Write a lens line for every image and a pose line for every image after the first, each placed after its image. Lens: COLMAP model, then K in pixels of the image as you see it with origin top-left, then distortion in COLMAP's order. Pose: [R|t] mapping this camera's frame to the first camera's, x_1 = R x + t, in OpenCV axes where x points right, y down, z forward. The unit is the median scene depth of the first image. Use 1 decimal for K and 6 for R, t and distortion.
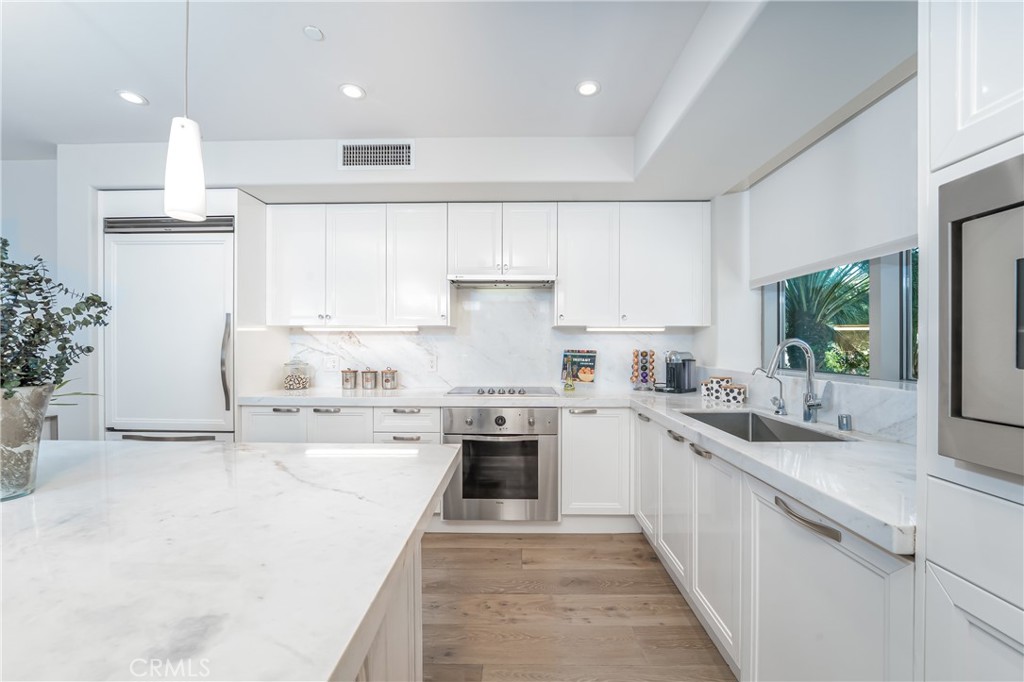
lens RADIAL K [[412.9, 0, 512.6], [0, 412.9, 345.5], [0, 0, 1]] dist [-0.017058, 0.001494]
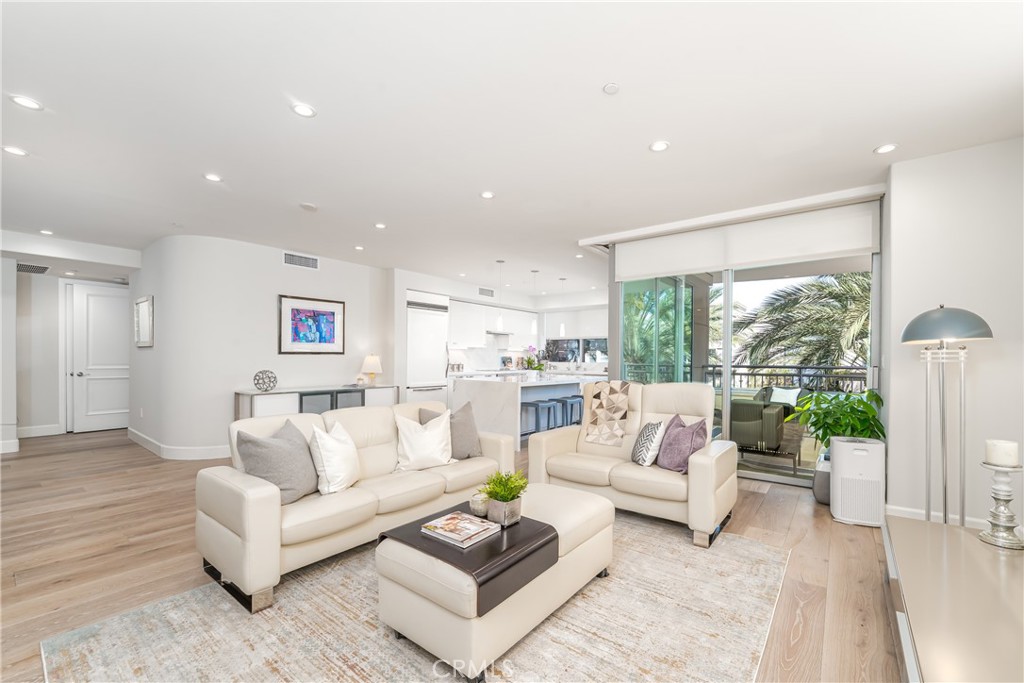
lens RADIAL K [[412.9, 0, 522.9], [0, 412.9, 364.3], [0, 0, 1]] dist [-0.017058, 0.001494]
pose [[0.591750, -0.008286, 0.806079, -2.248917], [-0.005566, 0.999881, 0.014364, 0.023530], [-0.806102, -0.012986, 0.591633, -0.890316]]
